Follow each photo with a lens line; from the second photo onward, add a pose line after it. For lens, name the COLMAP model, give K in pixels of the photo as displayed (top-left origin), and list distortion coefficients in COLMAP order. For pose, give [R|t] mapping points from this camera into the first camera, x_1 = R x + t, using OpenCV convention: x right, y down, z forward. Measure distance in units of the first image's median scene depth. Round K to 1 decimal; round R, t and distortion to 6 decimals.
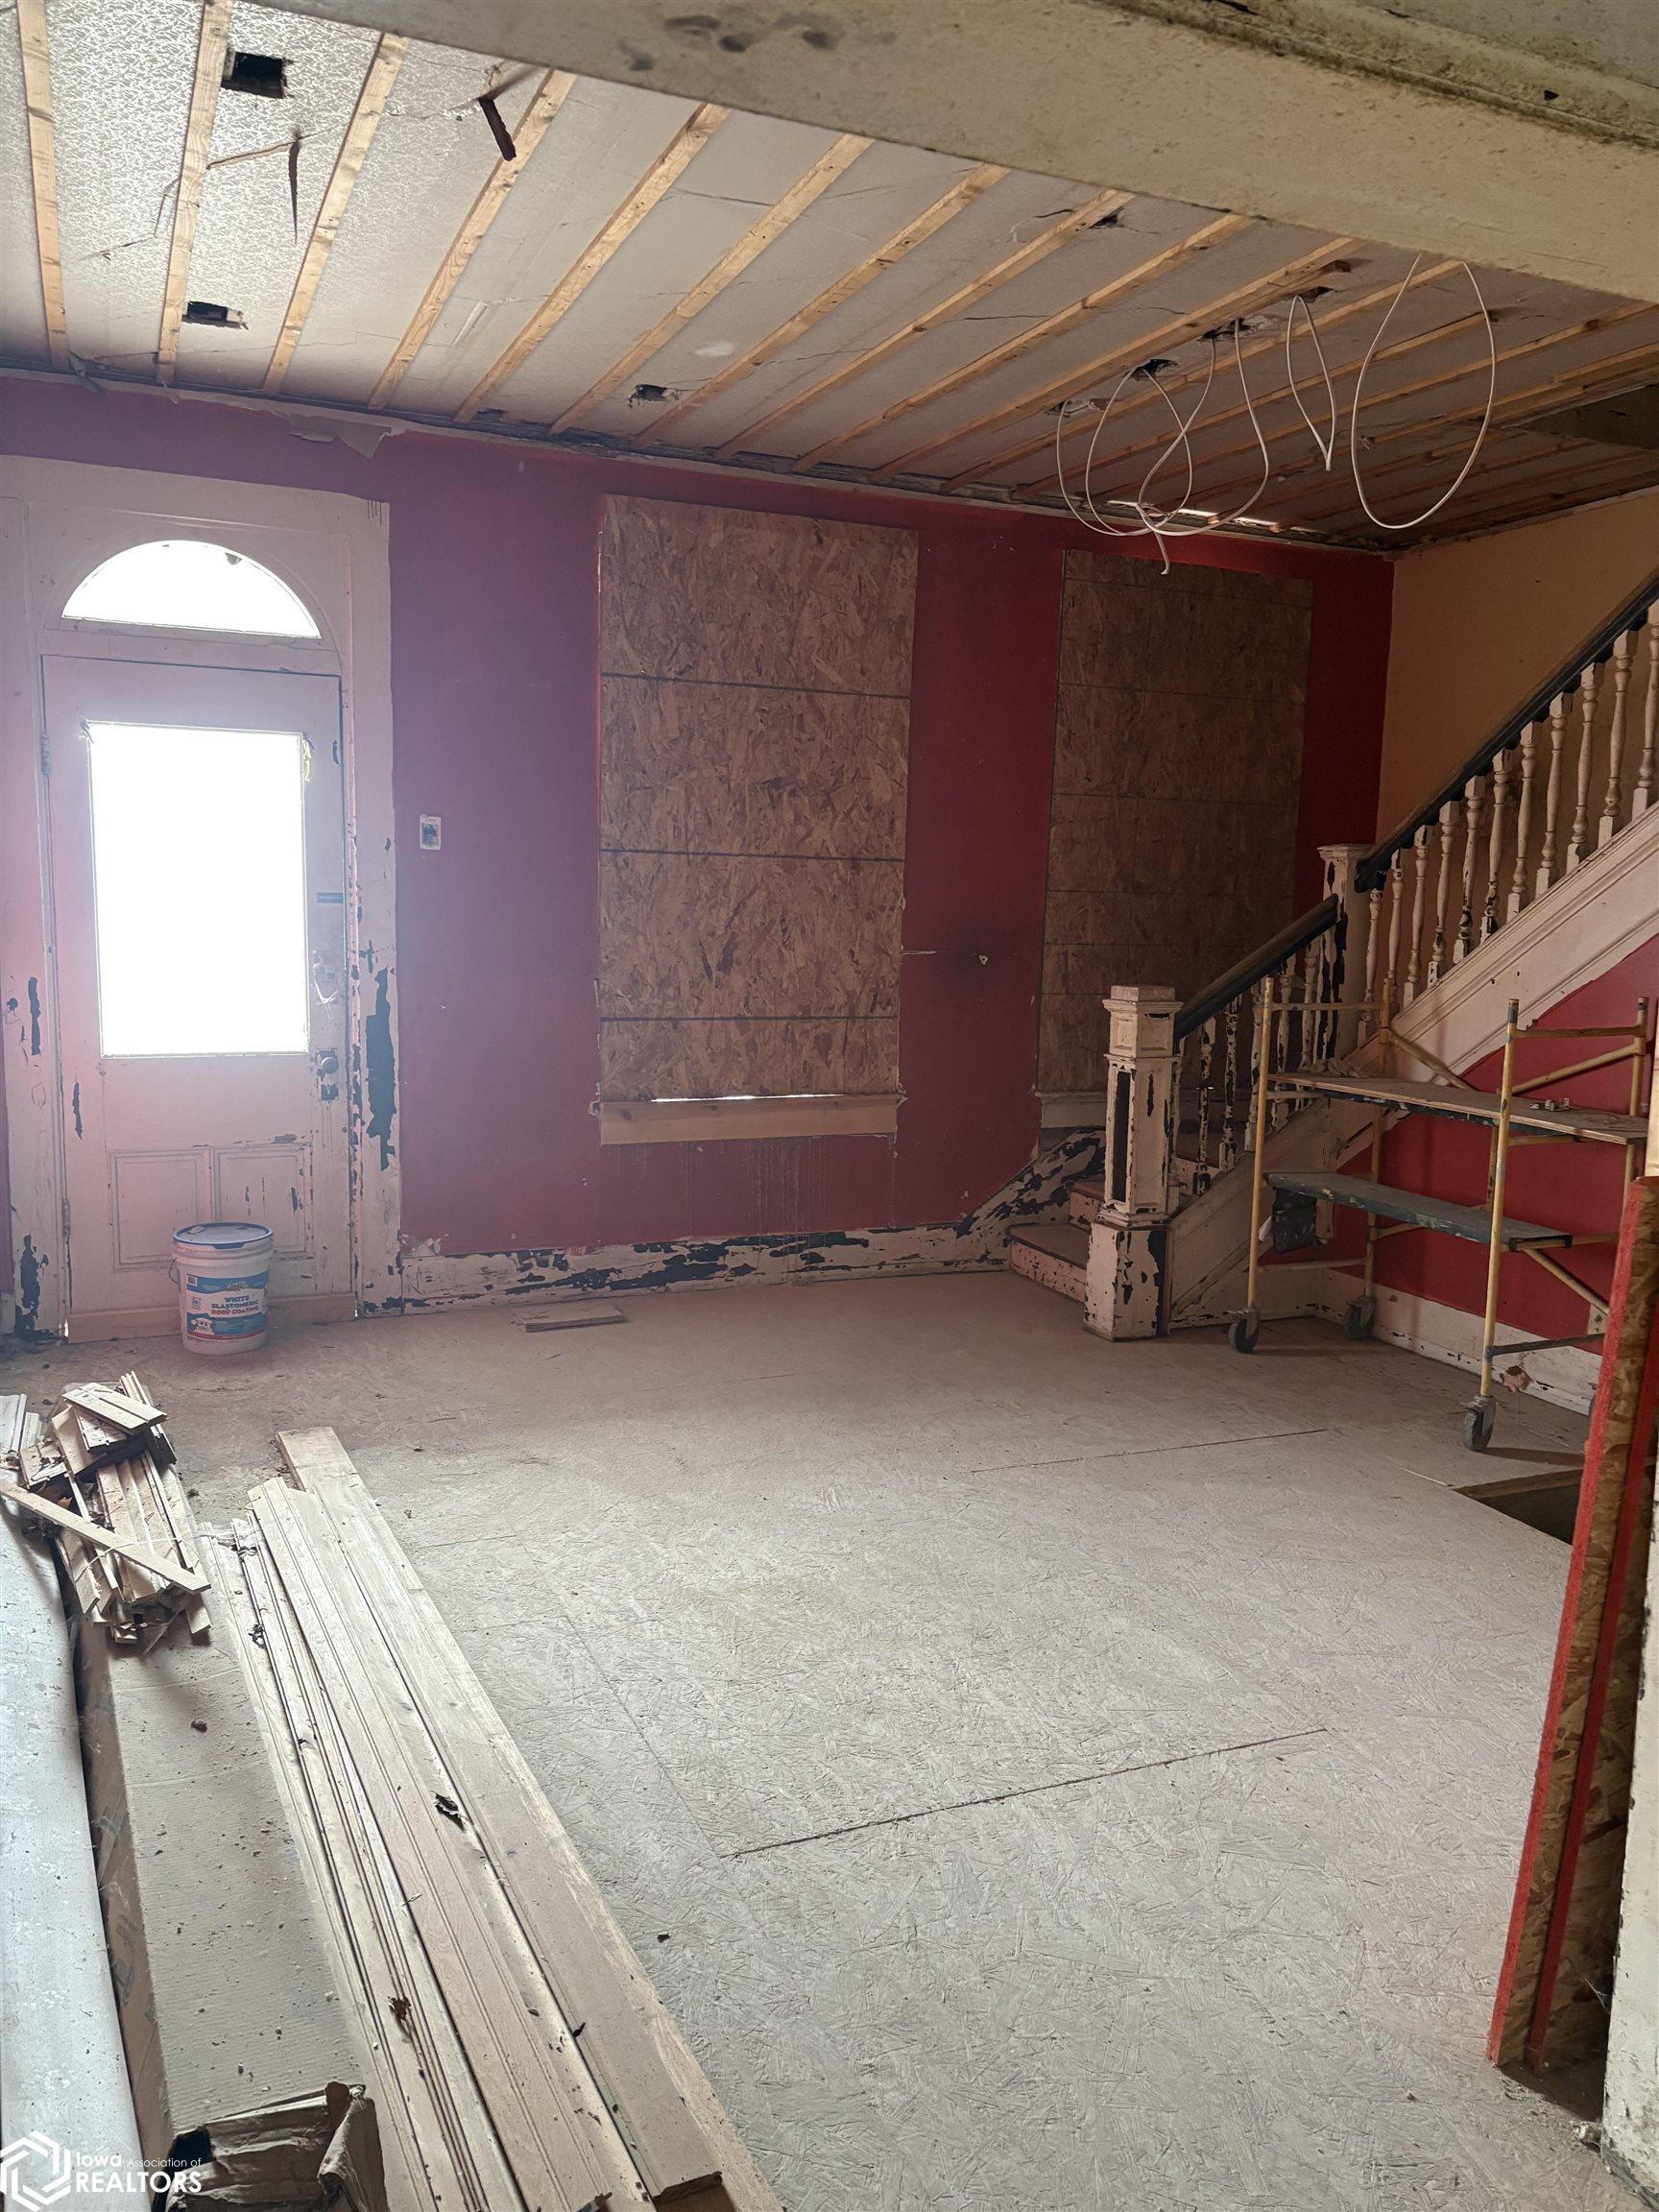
lens RADIAL K [[1657.1, 0, 830.4], [0, 1657.1, 1114.9], [0, 0, 1]] dist [0.052229, -0.060840]
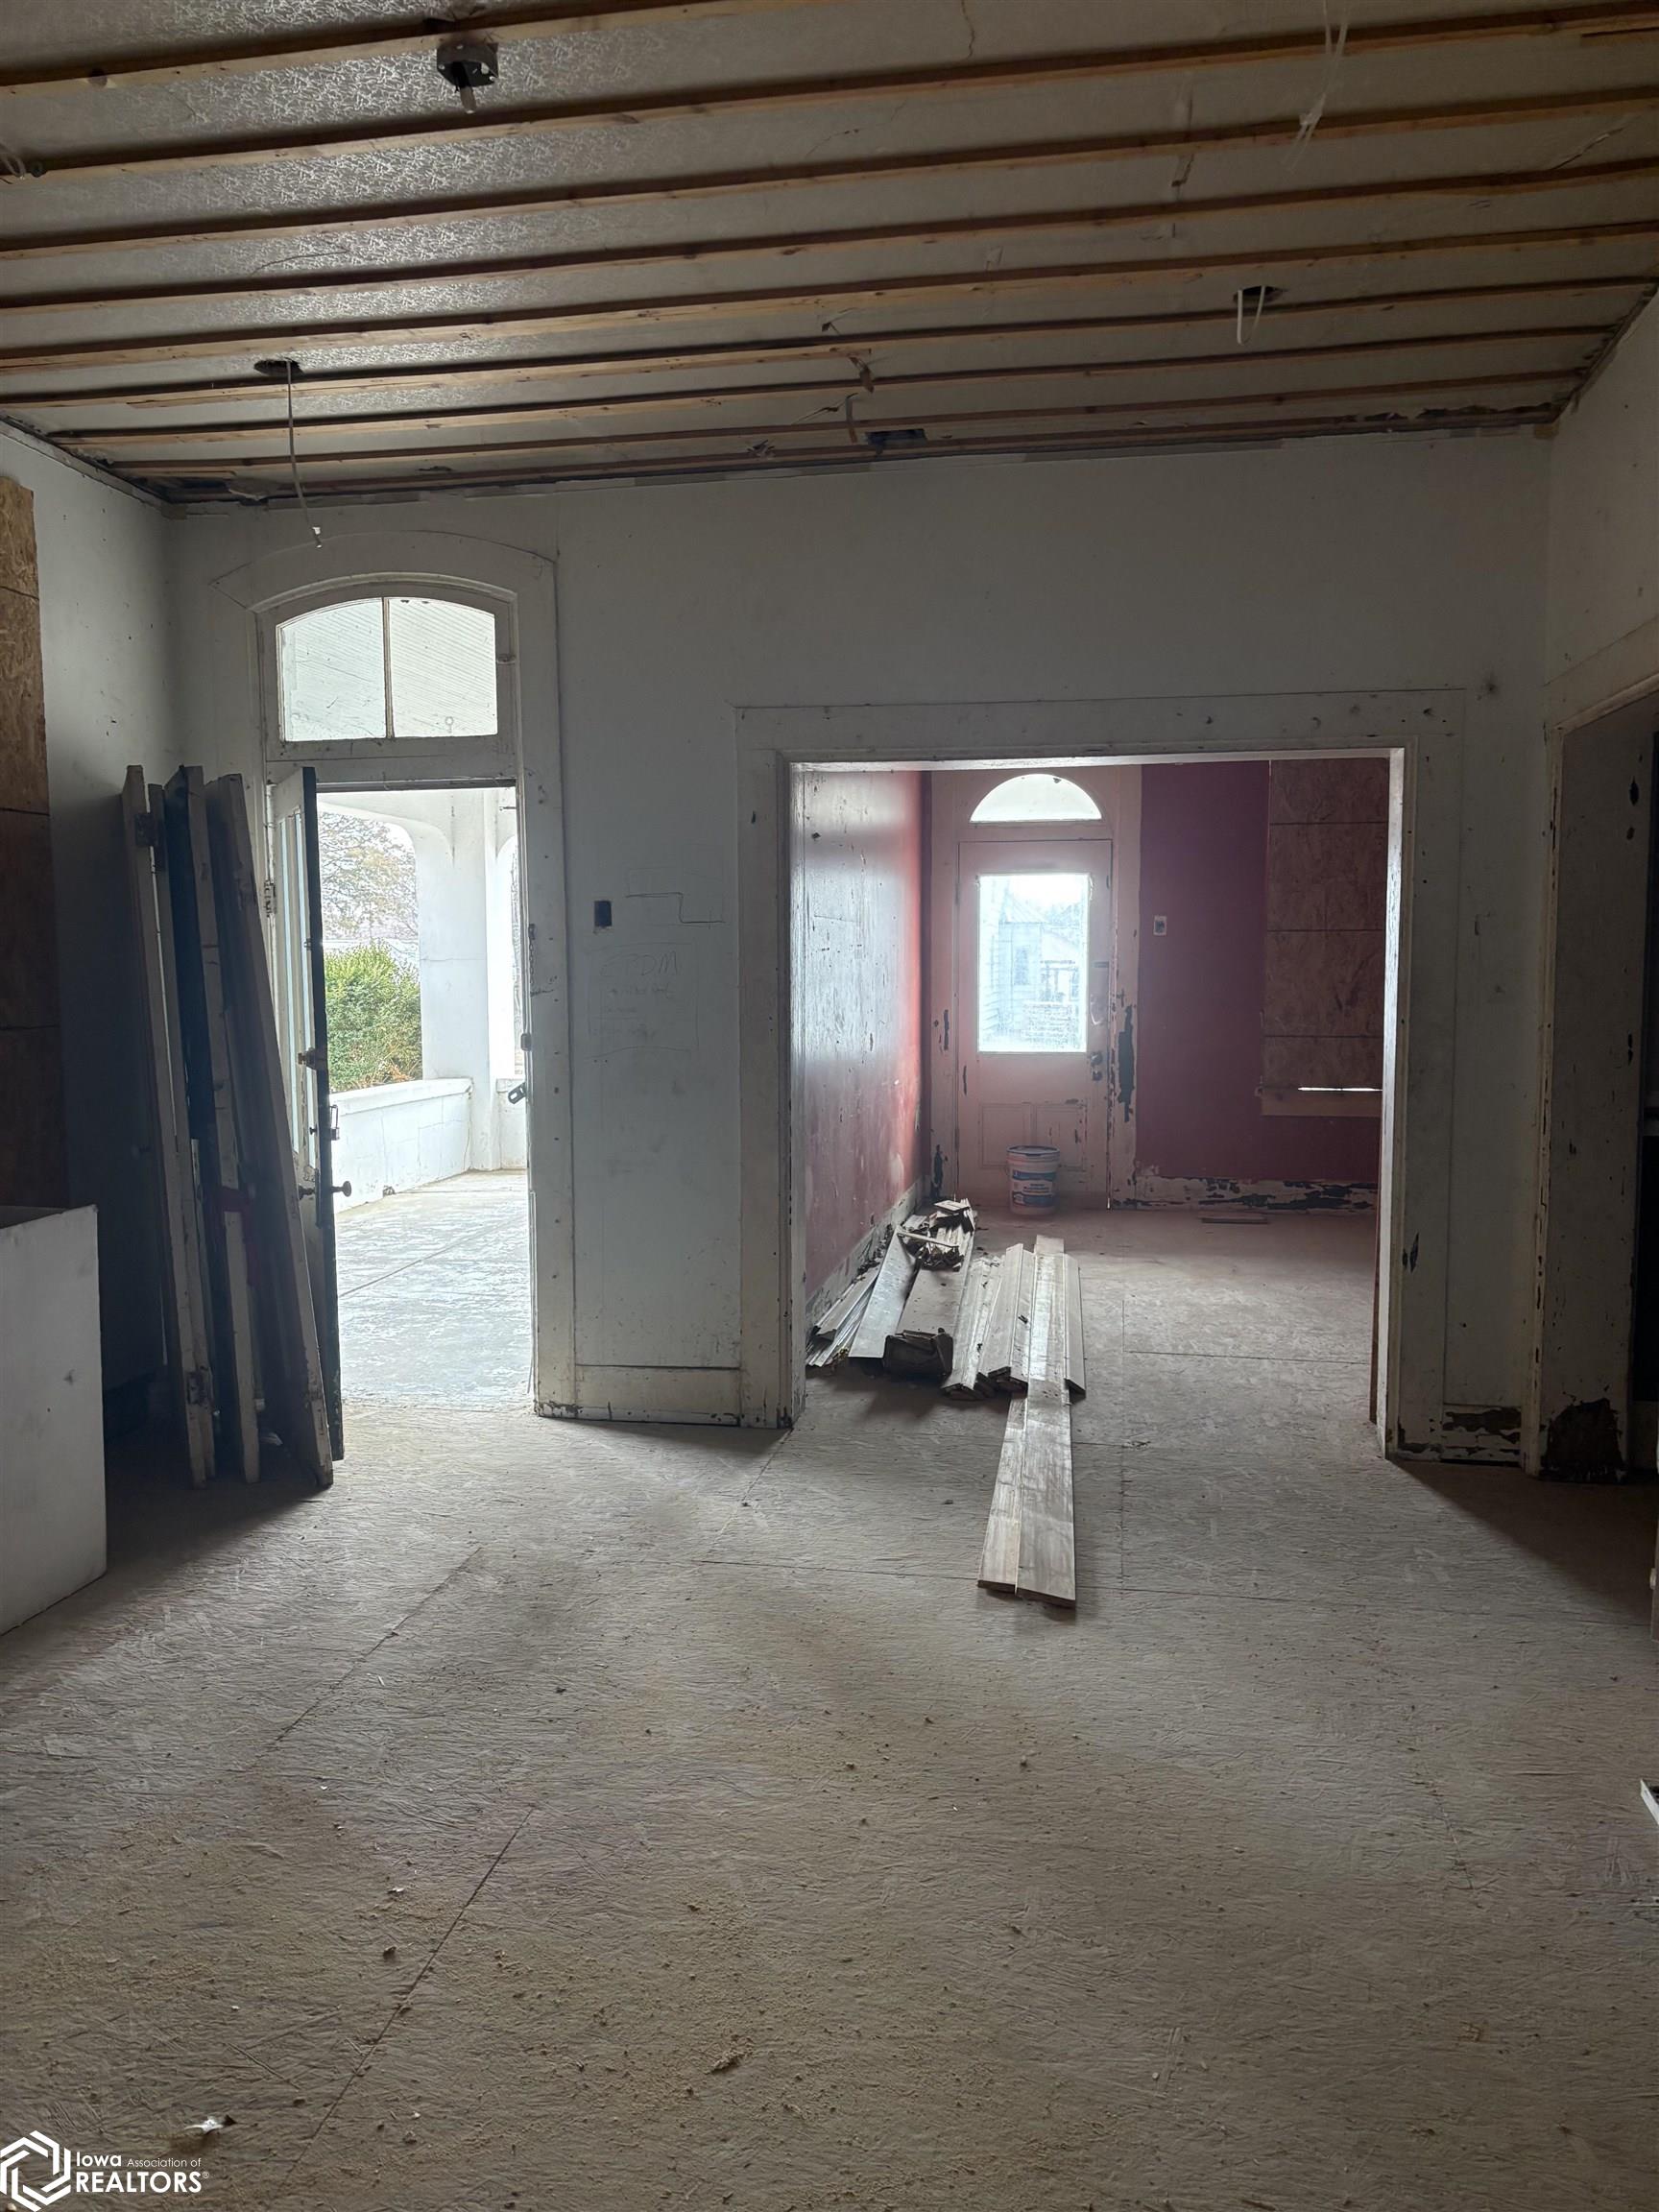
lens RADIAL K [[1657.1, 0, 830.7], [0, 1657.1, 1108.2], [0, 0, 1]] dist [0.052229, -0.060840]
pose [[0.832723, 0.024147, -0.553163, 0.416176], [-0.053392, 0.997895, -0.036815, 0.096235], [0.551109, 0.060191, 0.832259, -0.579301]]
